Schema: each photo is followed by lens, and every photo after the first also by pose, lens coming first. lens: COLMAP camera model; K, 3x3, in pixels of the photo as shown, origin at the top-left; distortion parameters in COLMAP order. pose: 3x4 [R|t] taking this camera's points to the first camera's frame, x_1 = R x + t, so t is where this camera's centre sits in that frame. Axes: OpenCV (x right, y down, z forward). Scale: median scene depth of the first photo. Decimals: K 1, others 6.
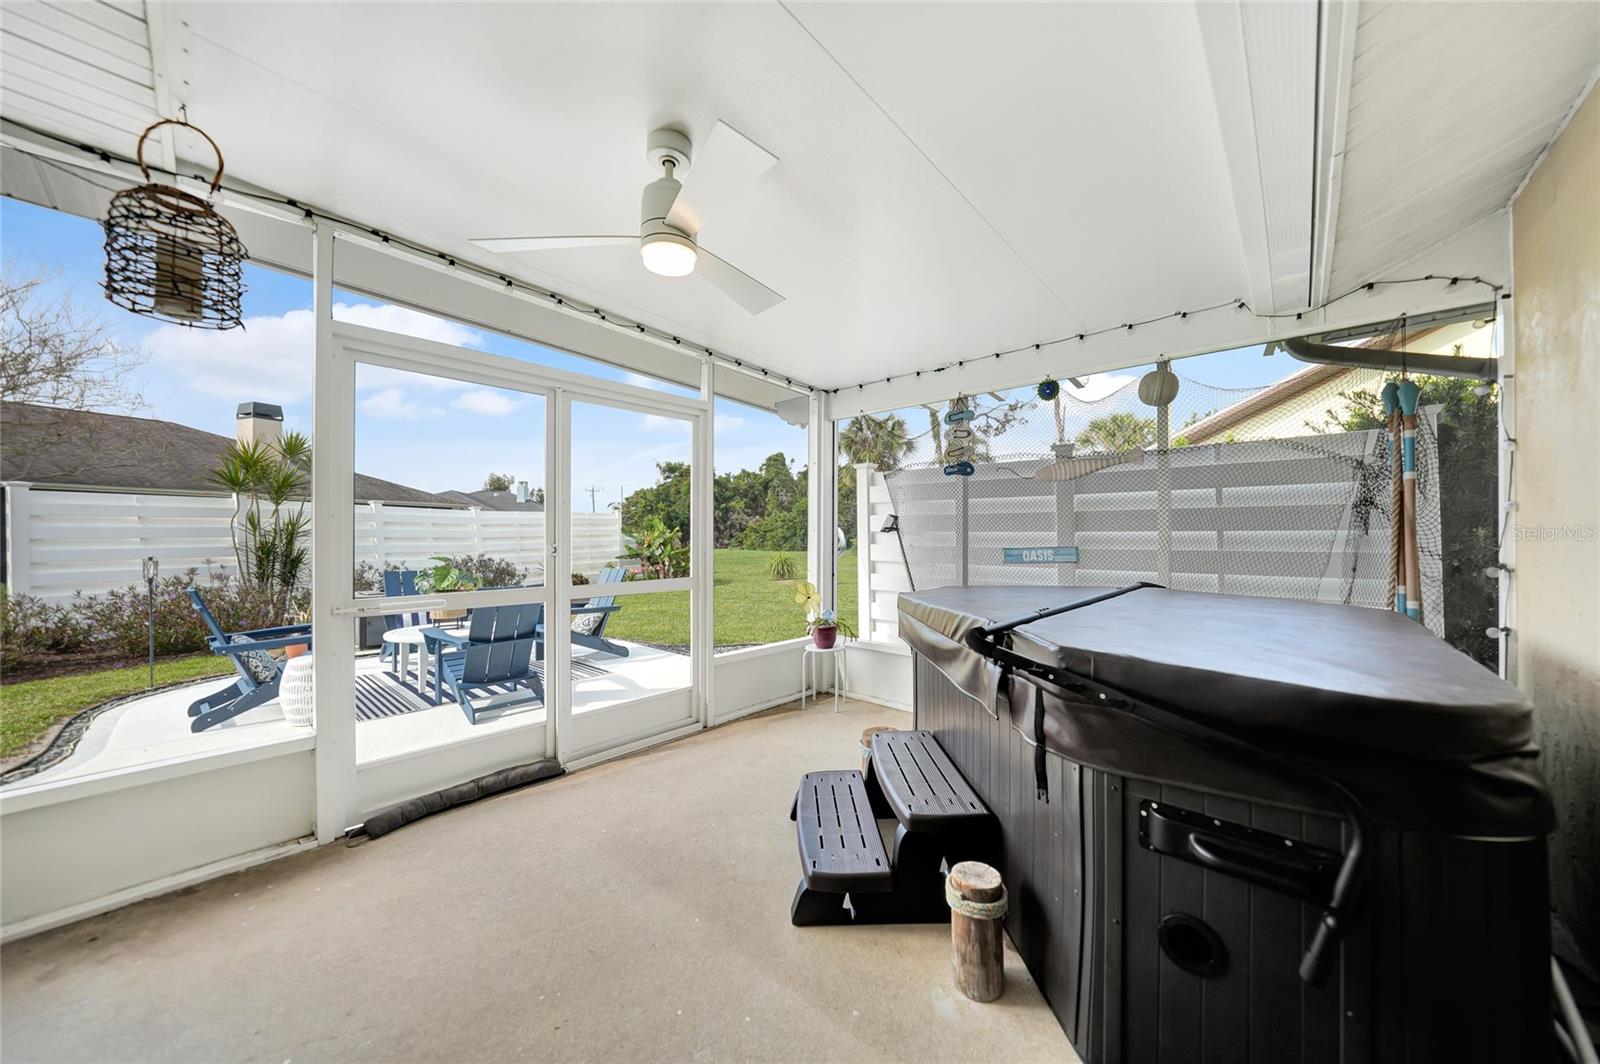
lens RADIAL K [[559.7, 0, 800.9], [0, 559.7, 539.2], [0, 0, 1]] dist [-0.019598, 0.004002]
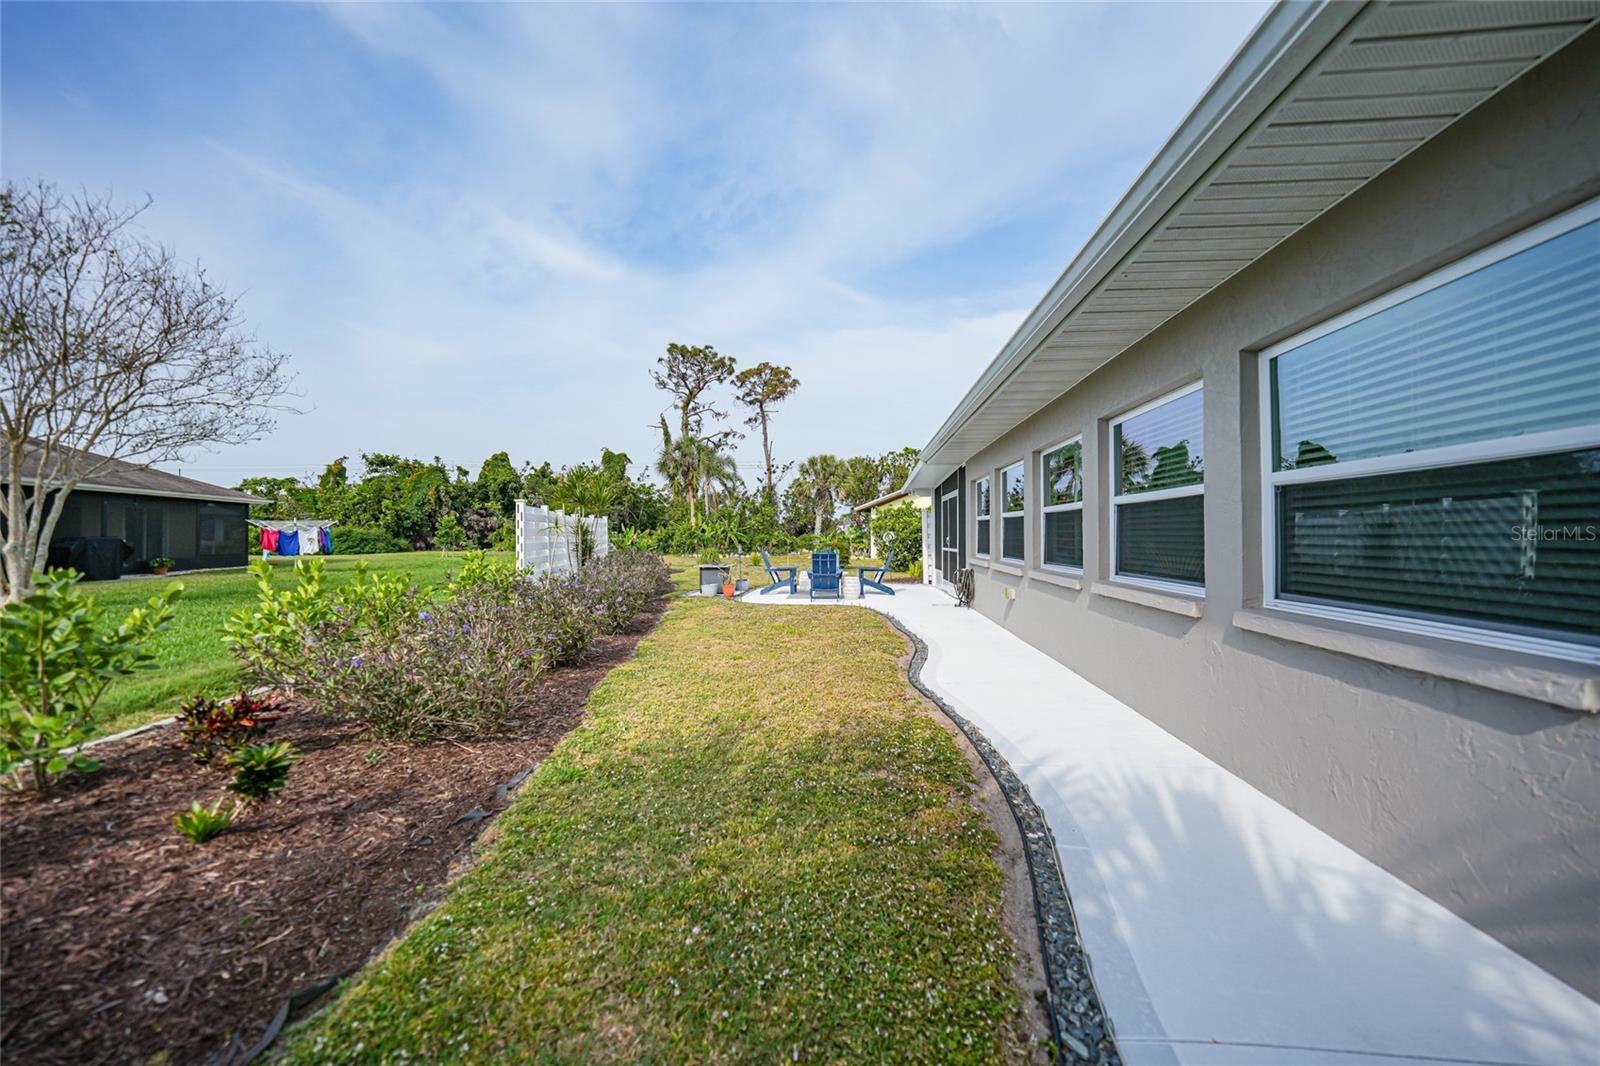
lens RADIAL K [[559.7, 0, 807.6], [0, 559.7, 525.6], [0, 0, 1]] dist [-0.019598, 0.004002]
pose [[0.795961, 0.009533, 0.605273, -1.356897], [0.007738, 0.999634, -0.025920, 0.012236], [-0.605298, 0.025315, 0.795596, -0.563810]]
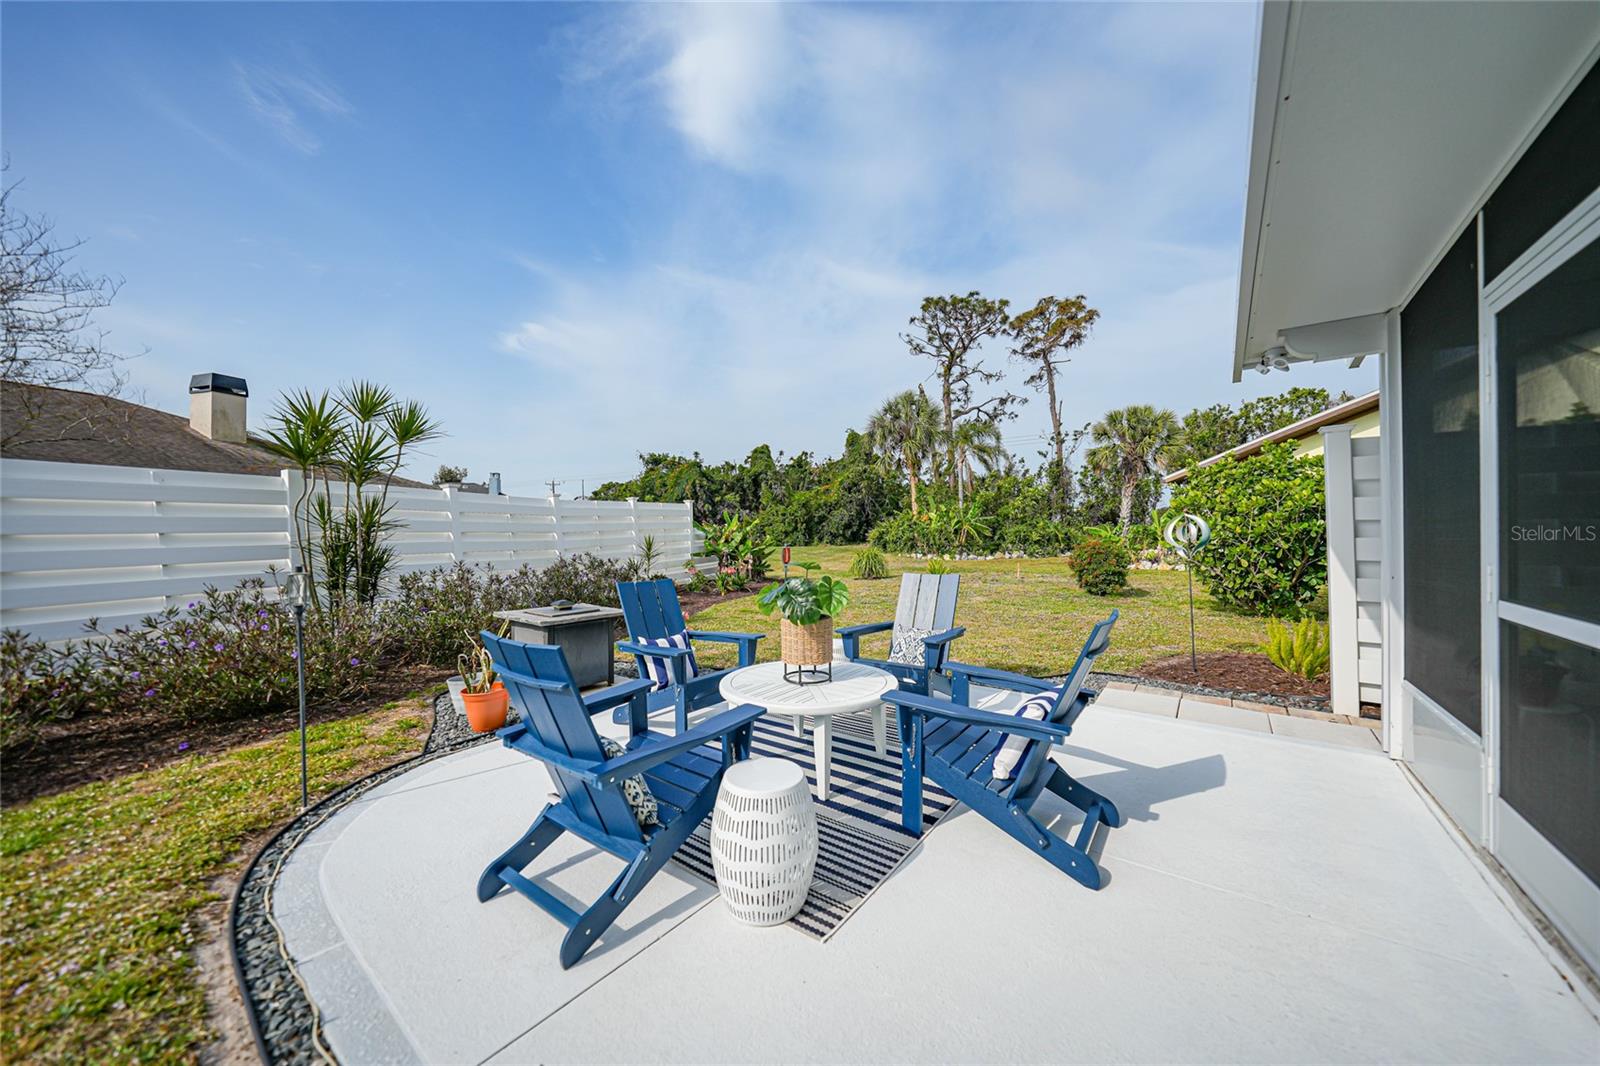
lens RADIAL K [[559.7, 0, 795.9], [0, 559.7, 524.0], [0, 0, 1]] dist [-0.019598, 0.004002]
pose [[0.996661, -0.004629, 0.081521, -0.432948], [0.006151, 0.999811, -0.018429, 0.003515], [-0.081420, 0.018869, 0.996501, 0.239964]]
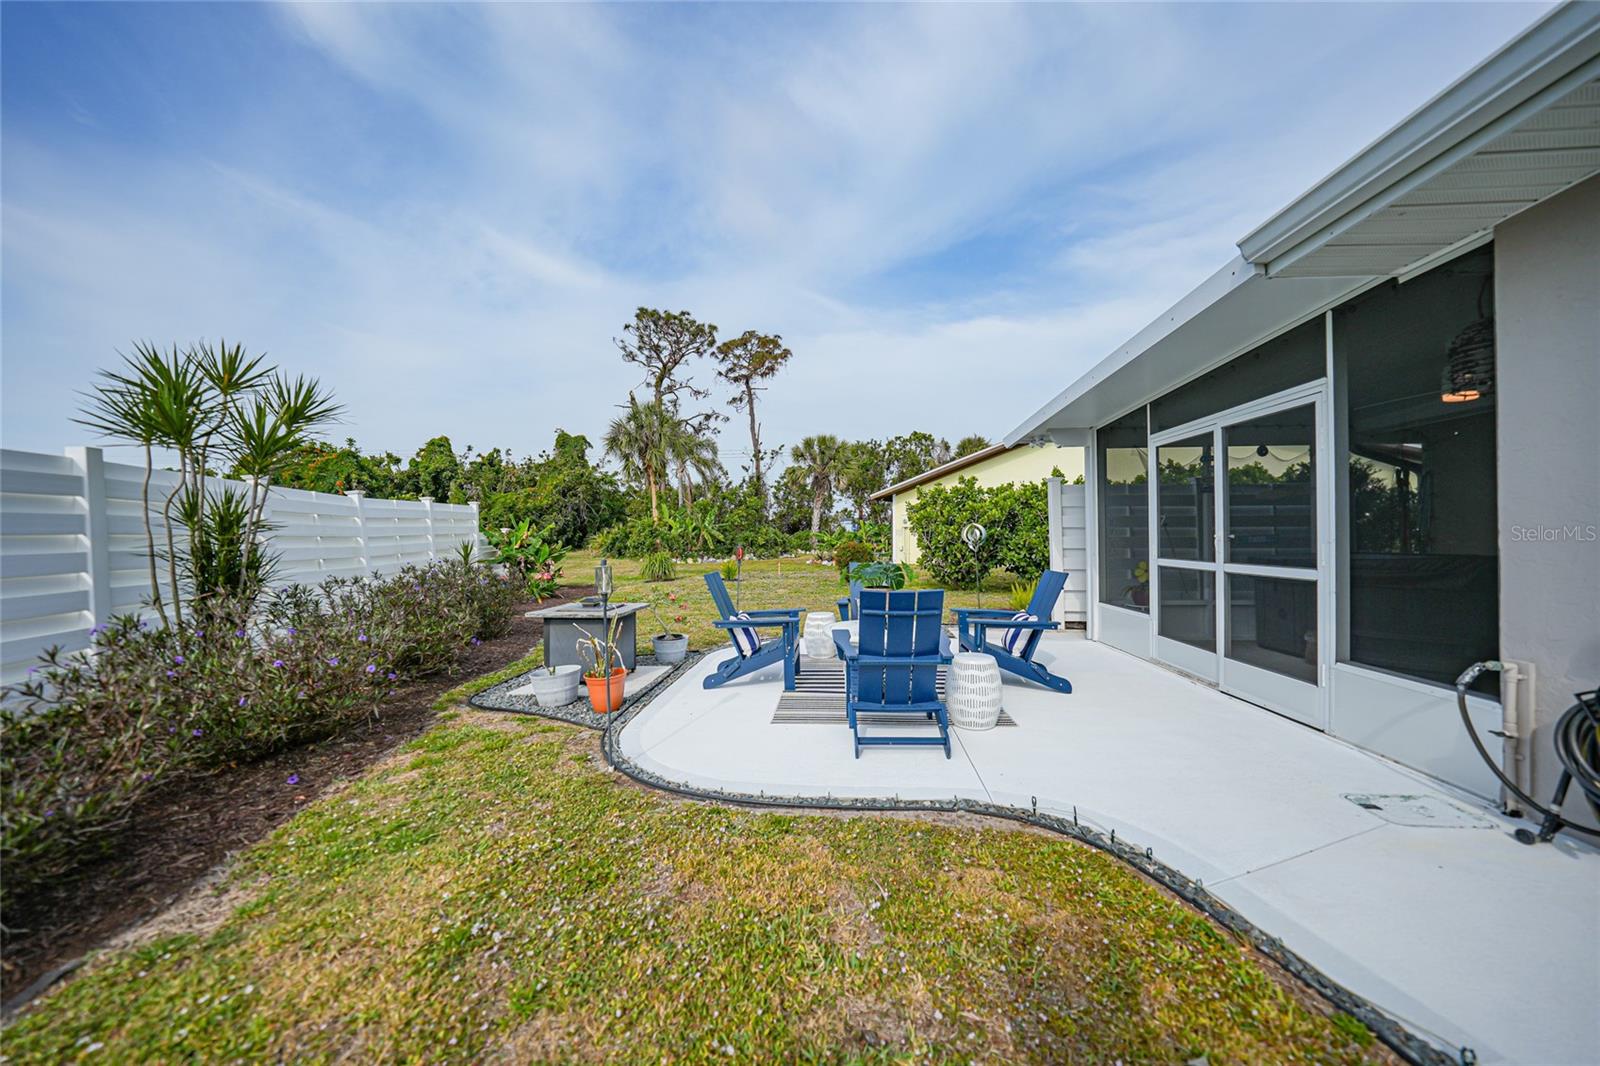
lens RADIAL K [[559.7, 0, 804.7], [0, 559.7, 531.7], [0, 0, 1]] dist [-0.019598, 0.004002]
pose [[0.789596, -0.002080, 0.613623, -0.811180], [0.011458, 0.999870, -0.011355, 0.007062], [-0.613520, 0.015997, 0.789517, 0.203775]]
